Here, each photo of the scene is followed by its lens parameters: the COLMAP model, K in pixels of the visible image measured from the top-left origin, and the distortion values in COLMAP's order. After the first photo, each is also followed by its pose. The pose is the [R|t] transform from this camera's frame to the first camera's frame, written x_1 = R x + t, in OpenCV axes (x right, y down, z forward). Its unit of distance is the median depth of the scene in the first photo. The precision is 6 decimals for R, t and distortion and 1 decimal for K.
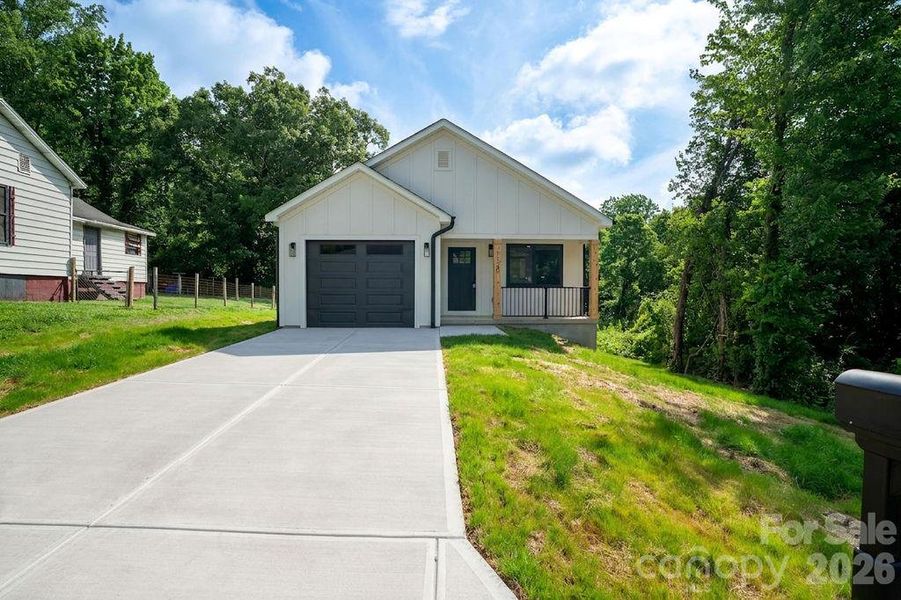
lens RADIAL K [[431.6, 0, 437.7], [0, 431.6, 300.9], [0, 0, 1]] dist [-0.066304, 0.026670]
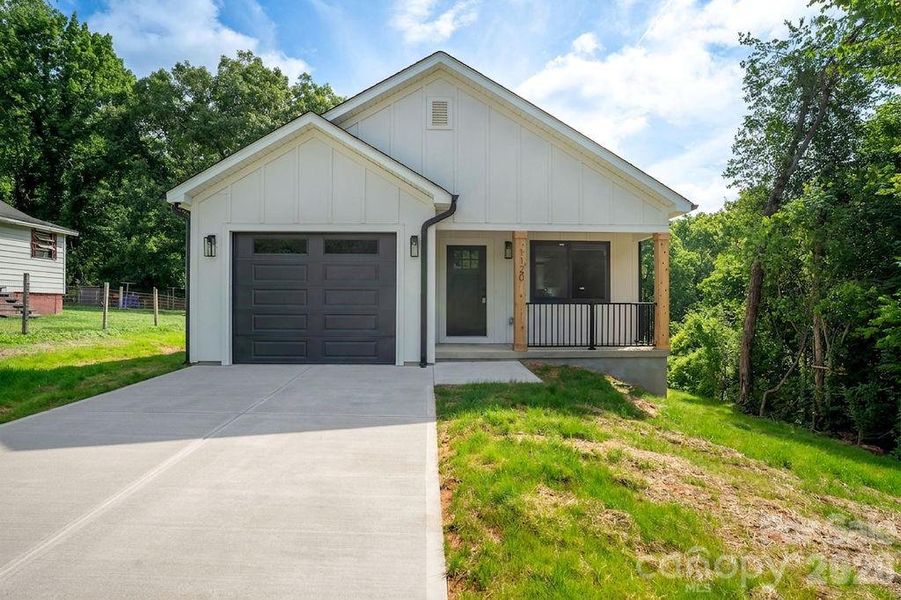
lens RADIAL K [[431.6, 0, 437.7], [0, 431.6, 300.9], [0, 0, 1]] dist [-0.066304, 0.026670]
pose [[0.999969, 0.001138, 0.007845, 0.004444], [-0.000932, 0.999653, -0.026316, -0.015839], [-0.007872, 0.026308, 0.999623, 0.305384]]
